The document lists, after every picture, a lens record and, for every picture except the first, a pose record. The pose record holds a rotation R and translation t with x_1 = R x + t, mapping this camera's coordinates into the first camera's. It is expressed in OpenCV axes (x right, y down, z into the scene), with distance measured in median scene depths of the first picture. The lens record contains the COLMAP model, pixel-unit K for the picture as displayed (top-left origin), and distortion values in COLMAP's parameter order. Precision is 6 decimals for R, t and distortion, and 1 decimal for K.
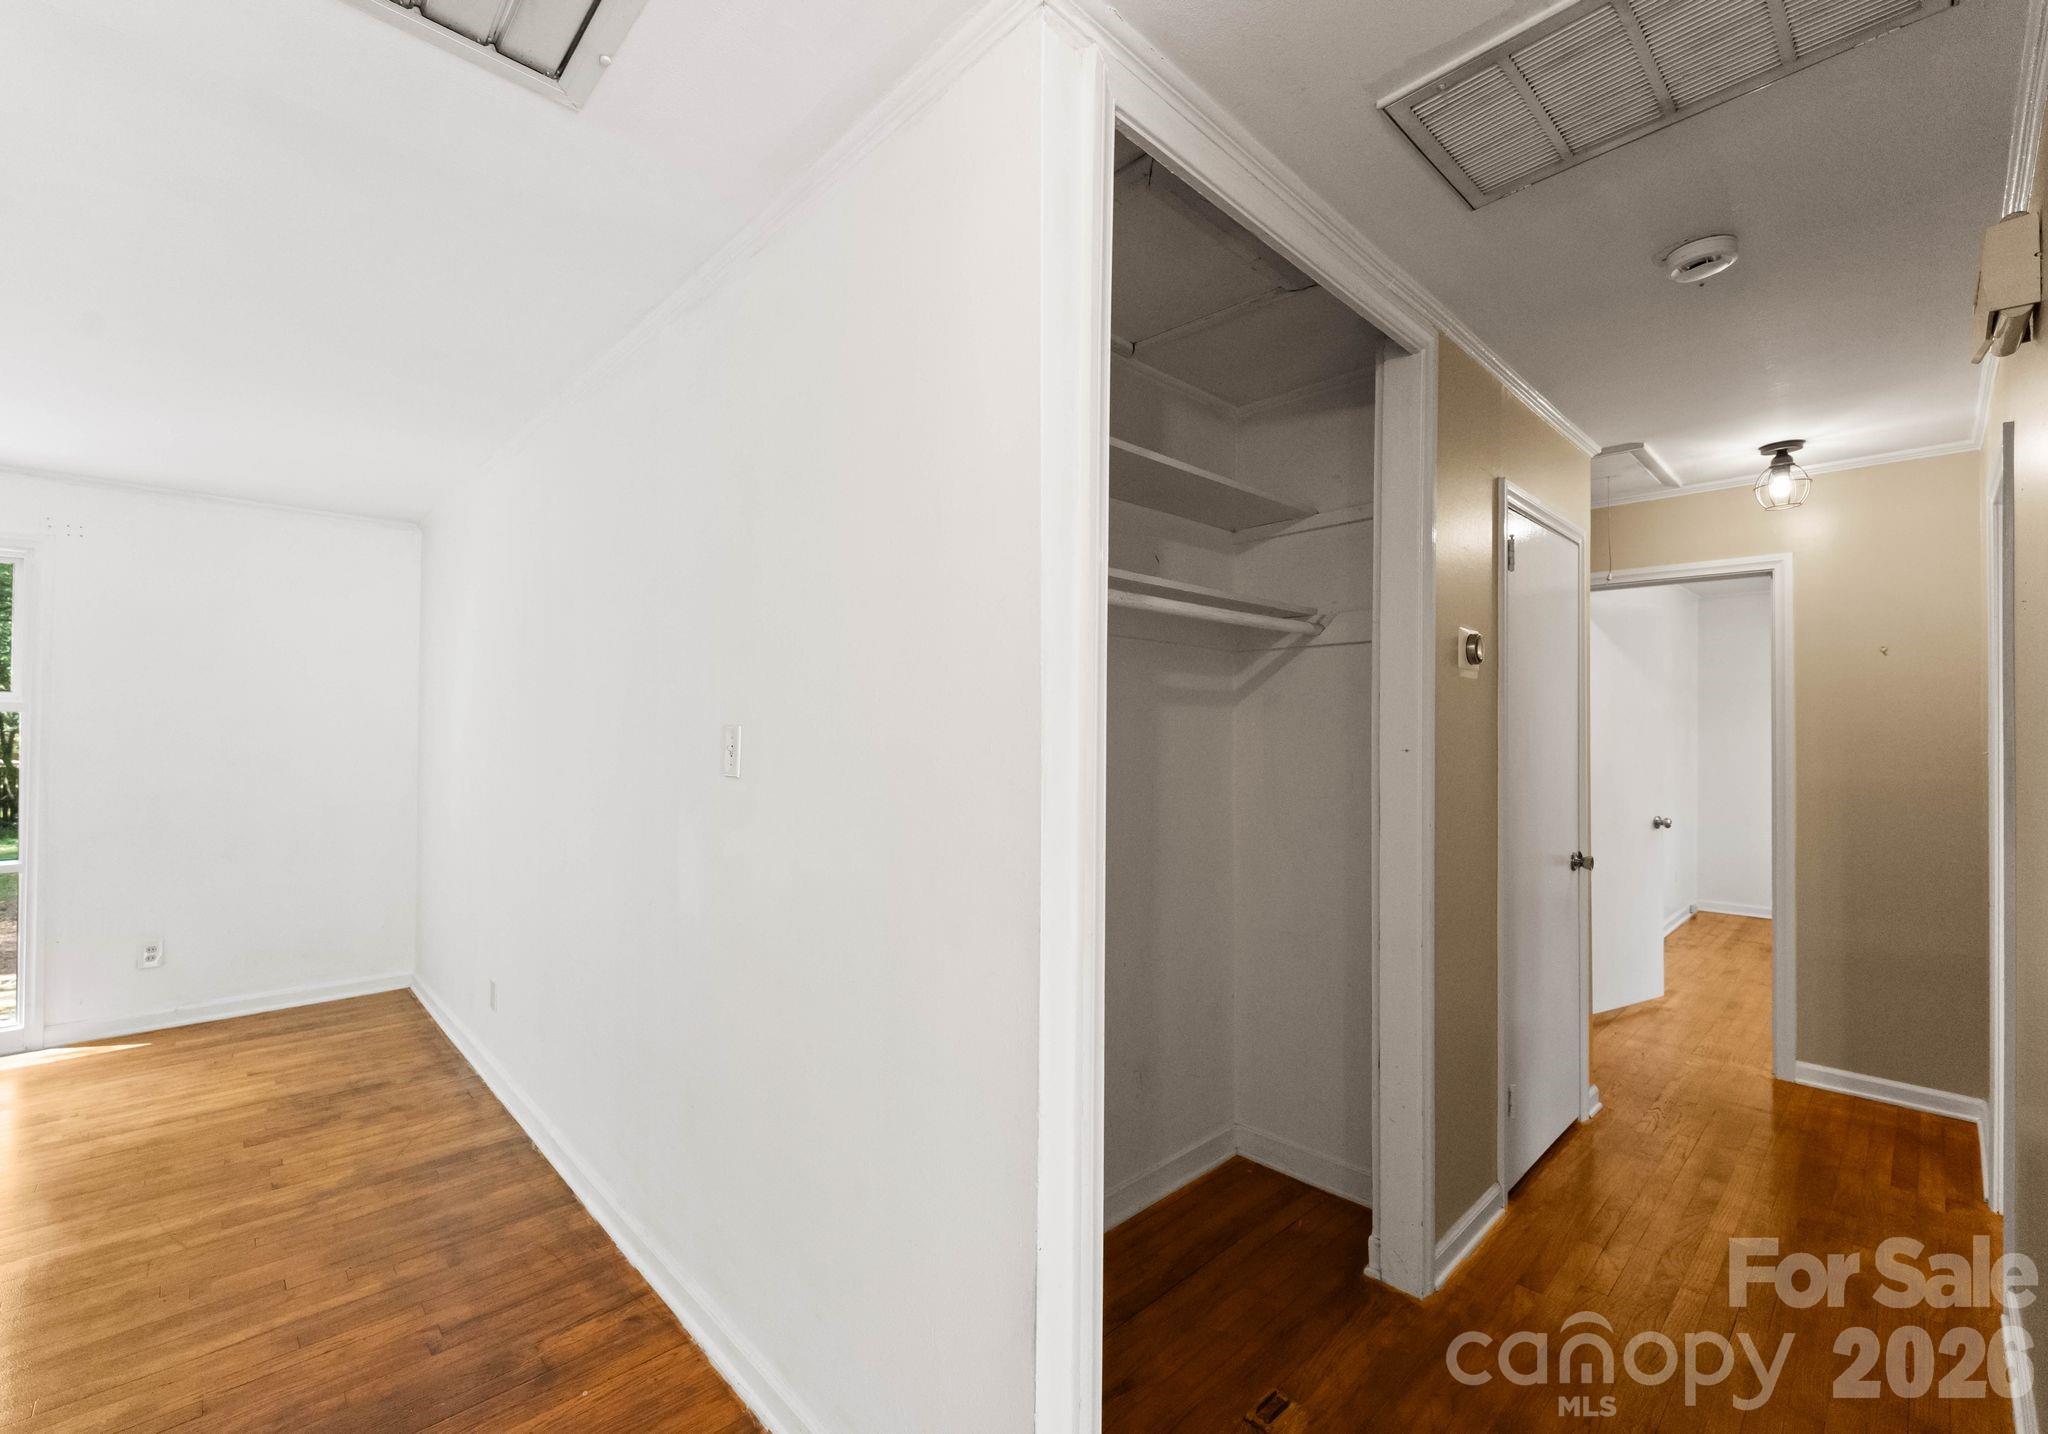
lens RADIAL K [[873.8, 0, 1028.3], [0, 873.8, 723.8], [0, 0, 1]] dist [0.002066, -0.000932]
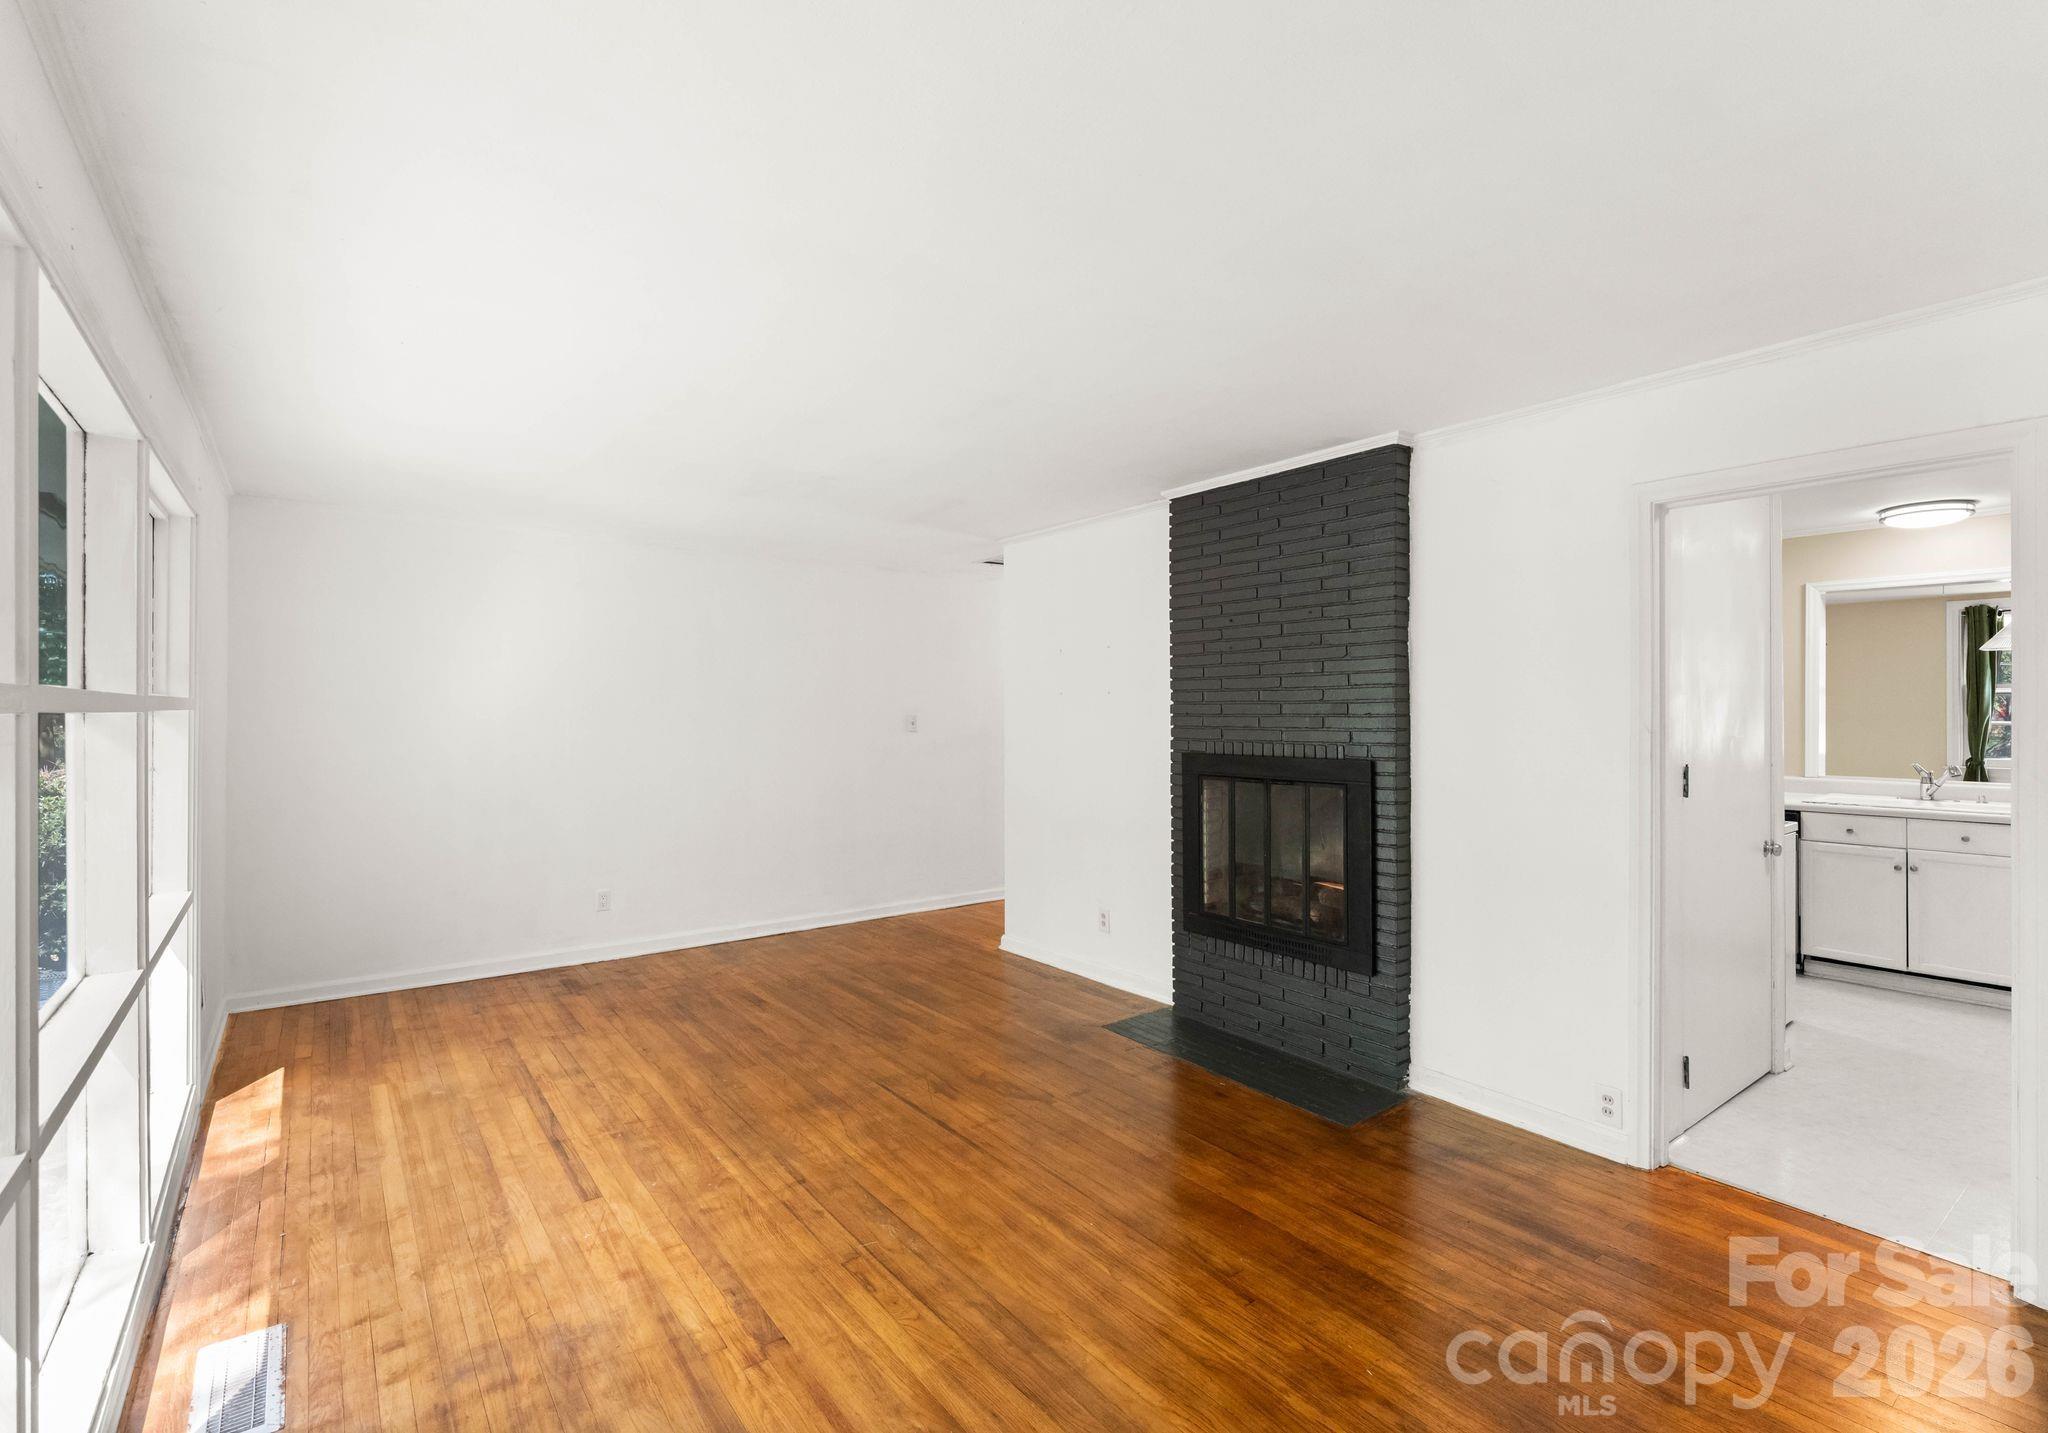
lens RADIAL K [[952.2, 0, 1020.4], [0, 952.2, 708.7], [0, 0, 1]] dist [0.002882, -0.002611]
pose [[0.118538, -0.002689, 0.992946, -2.208782], [-0.002316, 0.999993, 0.002985, -0.017748], [-0.992947, -0.002653, 0.118531, 0.125234]]
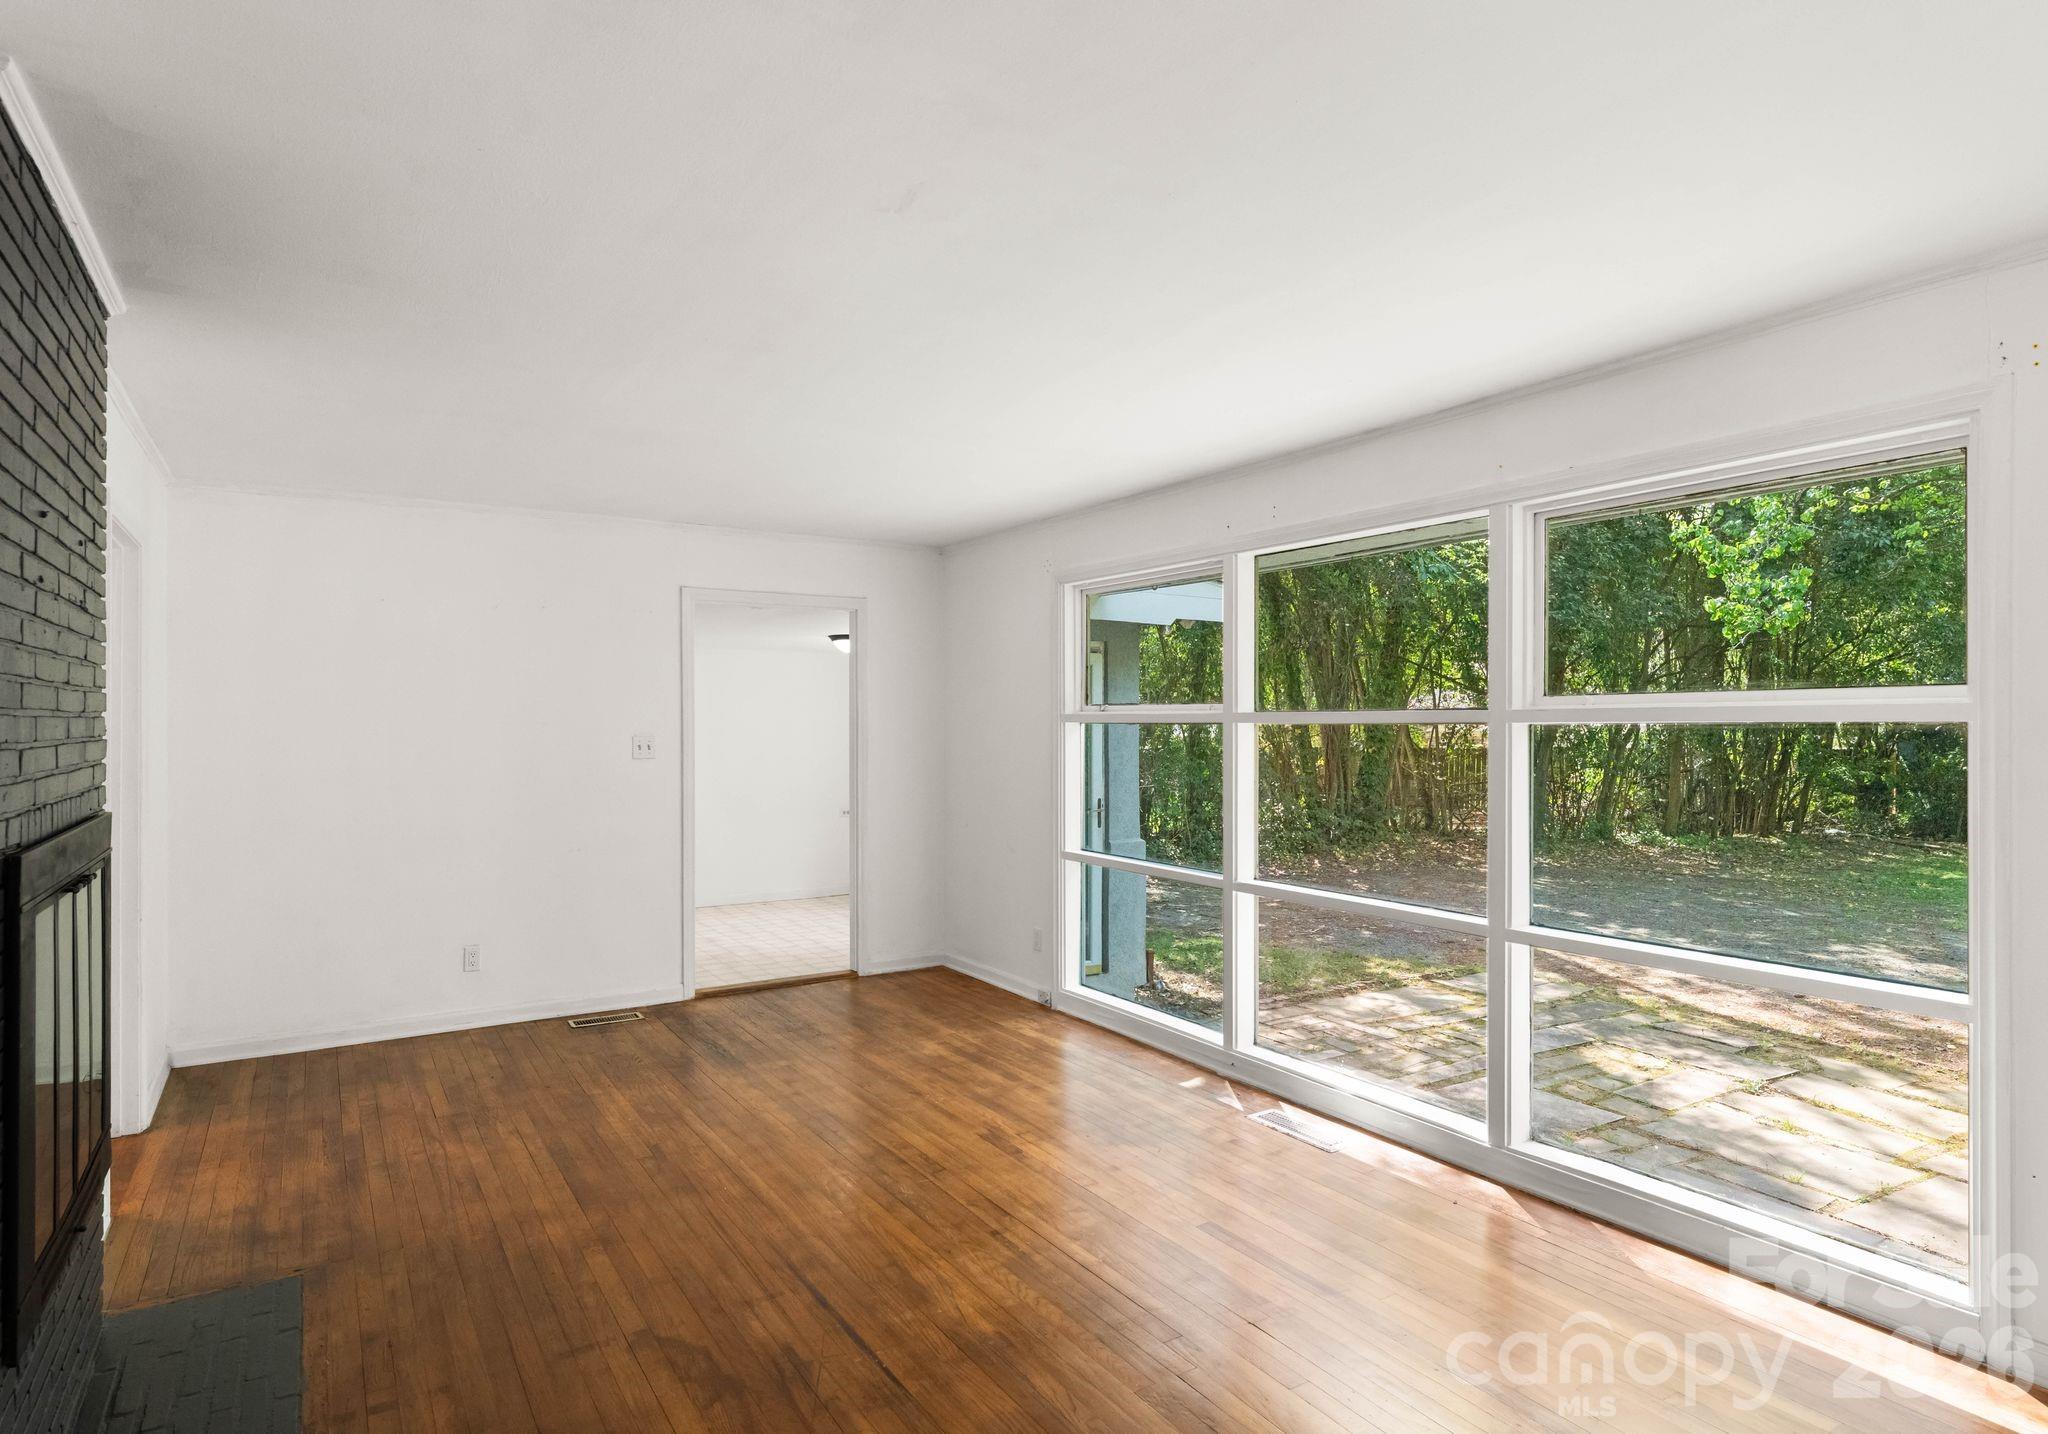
lens RADIAL K [[1125.4, 0, 1024.7], [0, 1125.4, 714.3], [0, 0, 1]] dist [-0.000599, 0.000318]
pose [[-0.194503, -0.007716, -0.980872, -0.418303], [0.006922, 0.999933, -0.009239, -0.012908], [0.980877, -0.008586, -0.194437, 0.644272]]
